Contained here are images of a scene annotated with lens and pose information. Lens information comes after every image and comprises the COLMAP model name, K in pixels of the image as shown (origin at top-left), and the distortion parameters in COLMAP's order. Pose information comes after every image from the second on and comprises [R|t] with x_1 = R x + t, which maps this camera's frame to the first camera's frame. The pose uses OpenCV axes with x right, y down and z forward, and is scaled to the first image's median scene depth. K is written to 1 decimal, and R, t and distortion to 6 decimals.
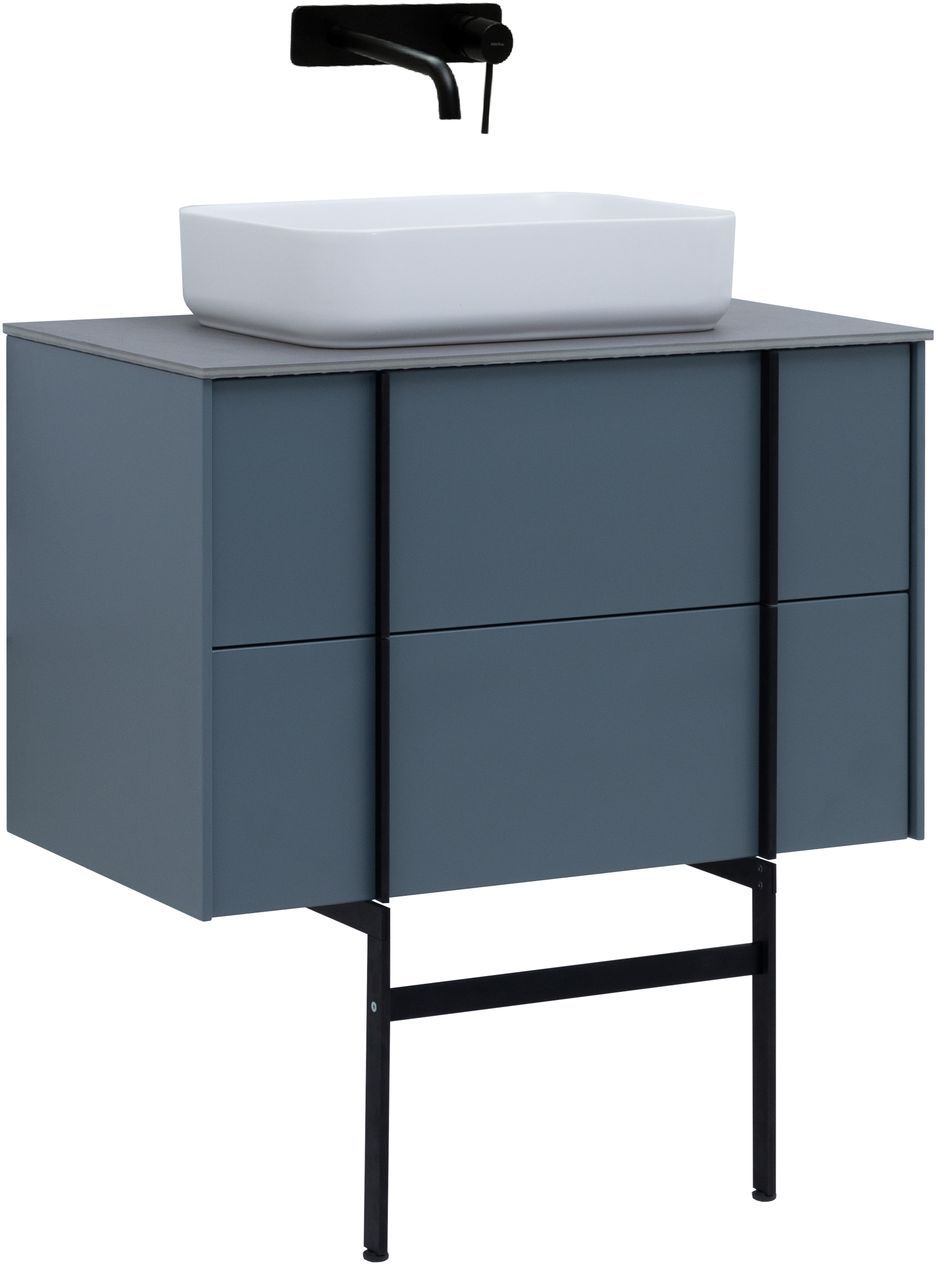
lens RADIAL K [[4718.7, 0, 468.0], [0, 4718.7, 632.5], [0, 0, 1]] dist [-0.091848, -1.571458]
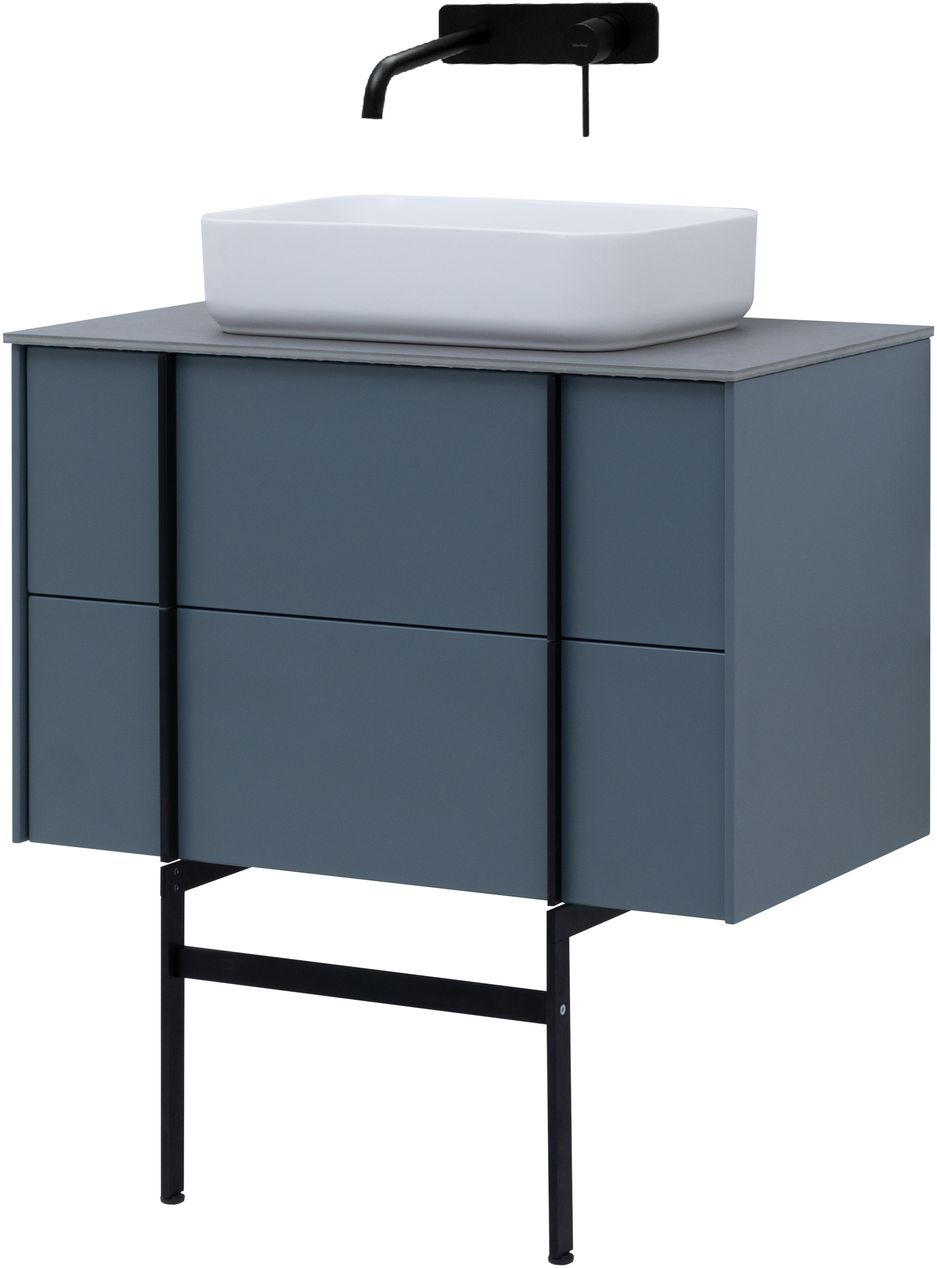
lens RADIAL K [[4729.9, 0, 468.5], [0, 4729.9, 634.0], [0, 0, 1]] dist [-0.091848, -1.571458]
pose [[0.535863, 0.128266, -0.834505, 0.853984], [-0.128493, 0.989269, 0.069544, -0.071482], [0.834470, 0.069962, 0.546594, 0.461985]]
